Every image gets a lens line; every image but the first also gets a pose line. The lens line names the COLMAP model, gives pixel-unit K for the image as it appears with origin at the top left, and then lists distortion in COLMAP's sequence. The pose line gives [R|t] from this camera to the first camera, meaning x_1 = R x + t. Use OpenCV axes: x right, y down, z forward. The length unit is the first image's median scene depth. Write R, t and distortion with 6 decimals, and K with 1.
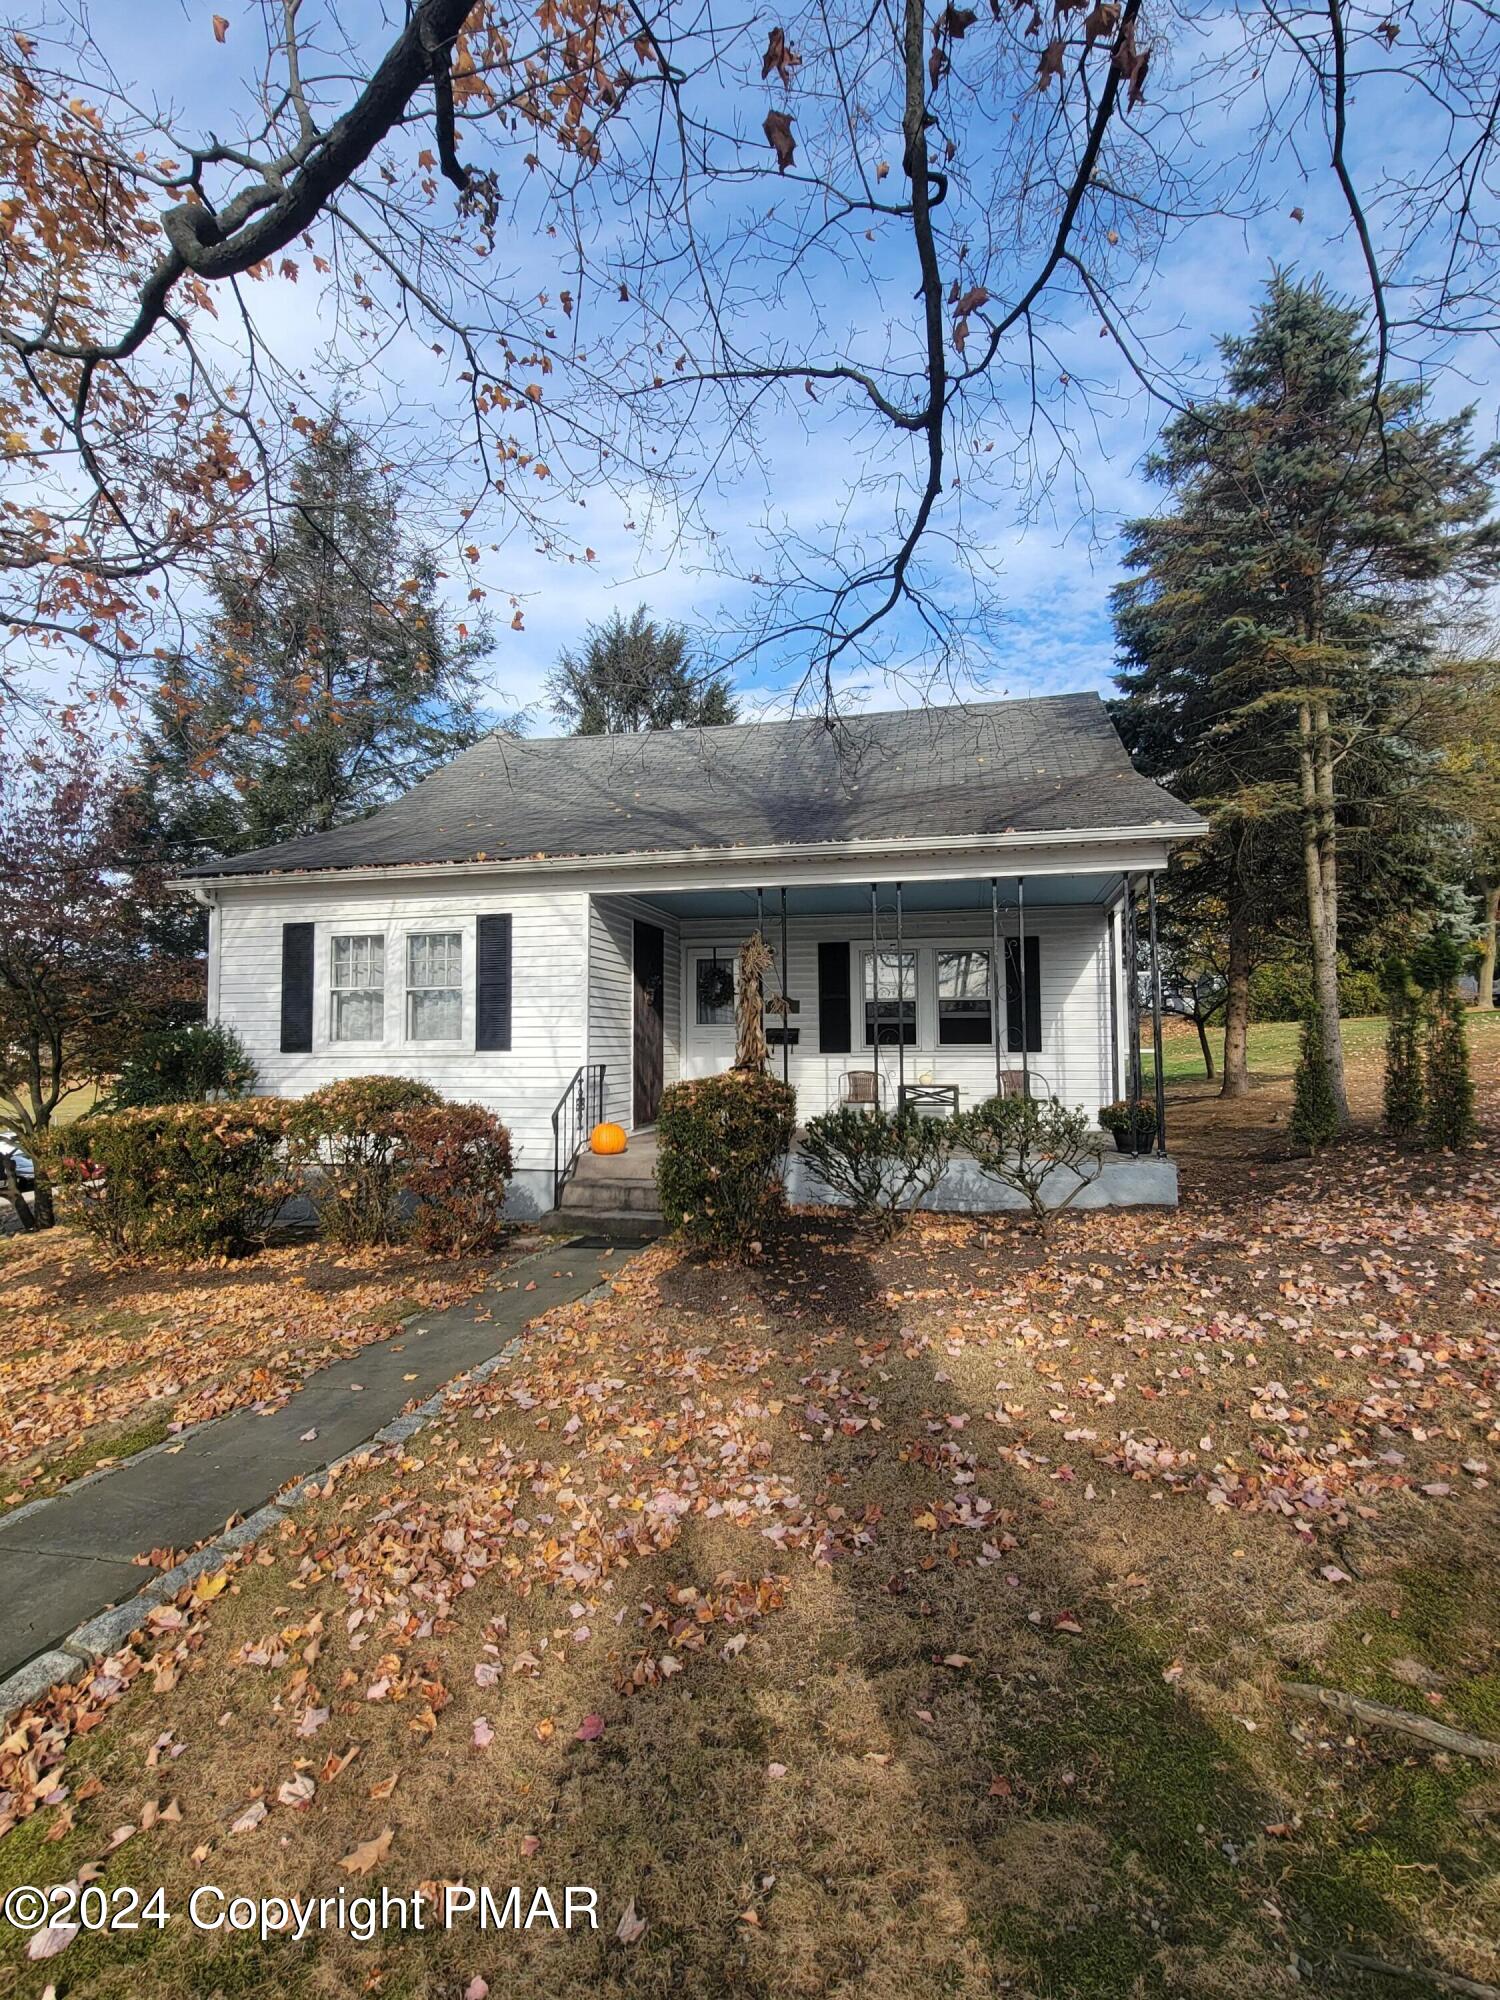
lens RADIAL K [[968.5, 0, 750.9], [0, 968.5, 1011.3], [0, 0, 1]] dist [-0.009546, 0.000086]
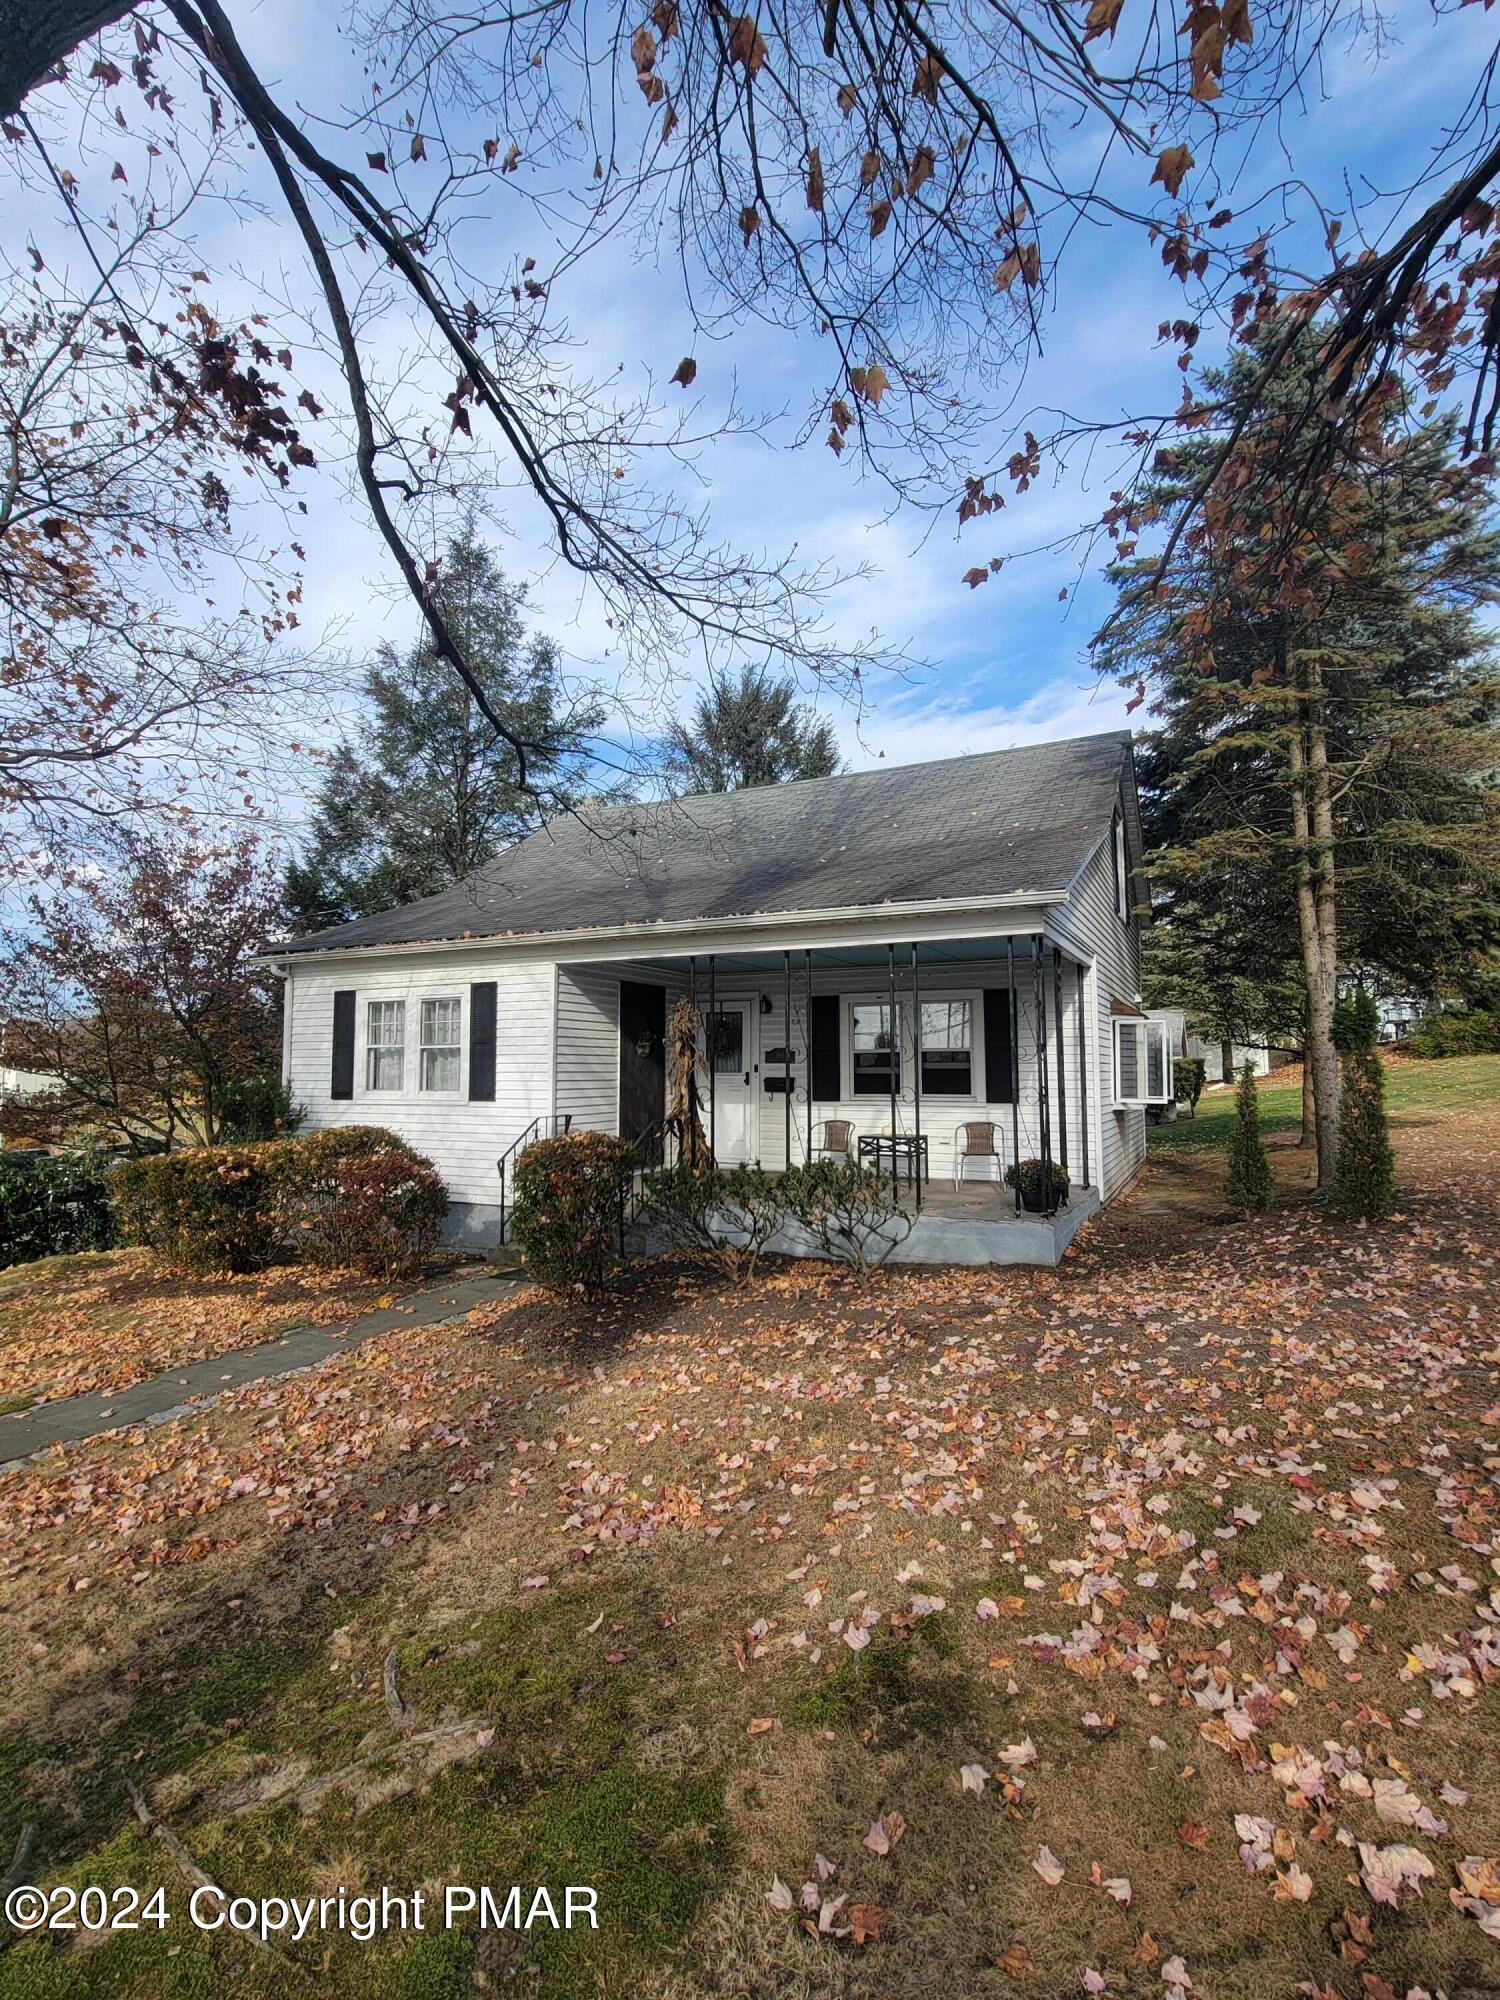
lens RADIAL K [[968.5, 0, 750.9], [0, 968.5, 1011.3], [0, 0, 1]] dist [-0.009546, 0.000086]
pose [[0.974322, -0.010931, -0.224893, 0.295039], [0.005139, 0.999640, -0.026321, -0.033015], [0.225100, 0.024489, 0.974028, -0.048447]]
